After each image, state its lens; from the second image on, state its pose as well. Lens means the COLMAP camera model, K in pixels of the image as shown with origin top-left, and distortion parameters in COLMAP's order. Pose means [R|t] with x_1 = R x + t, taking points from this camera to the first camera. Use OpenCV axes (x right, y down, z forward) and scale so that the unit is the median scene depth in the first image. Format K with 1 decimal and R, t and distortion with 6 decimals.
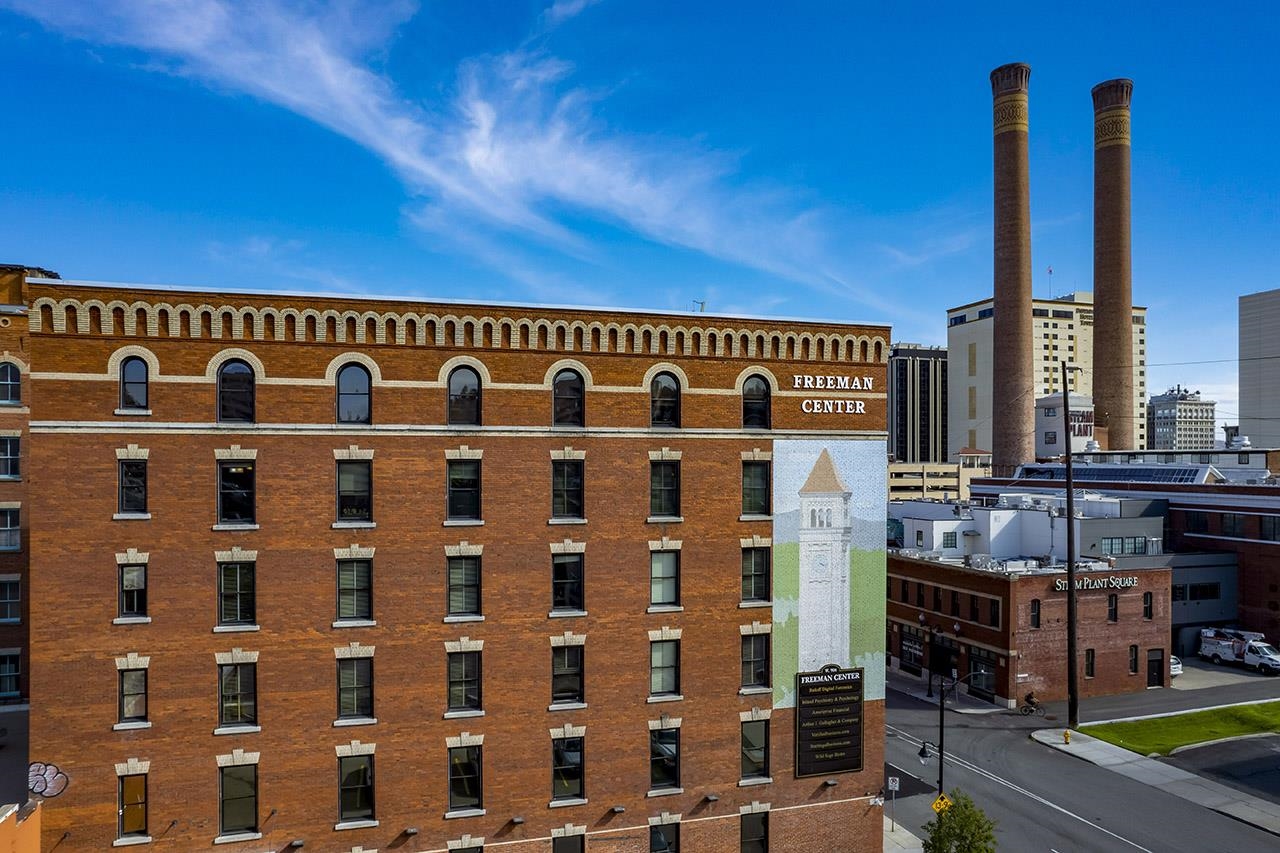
lens RADIAL K [[796.0, 0, 637.7], [0, 796.0, 463.5], [0, 0, 1]] dist [-0.083146, 0.069784]
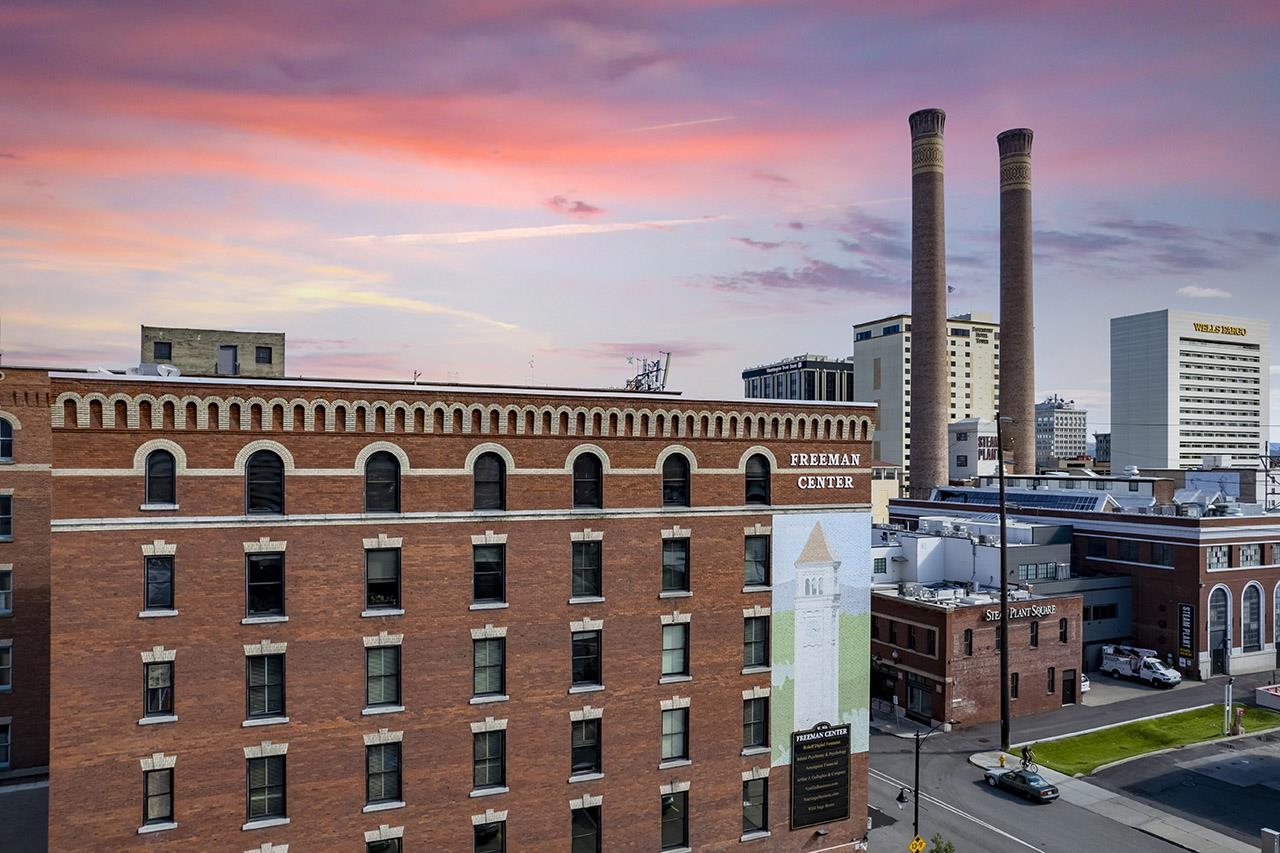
lens RADIAL K [[796.0, 0, 637.7], [0, 796.0, 463.5], [0, 0, 1]] dist [-0.083146, 0.069784]
pose [[0.992991, 0.002634, 0.118158, -0.144720], [-0.002349, 0.999994, -0.002552, -0.103235], [-0.118164, 0.002256, 0.992992, -0.037035]]
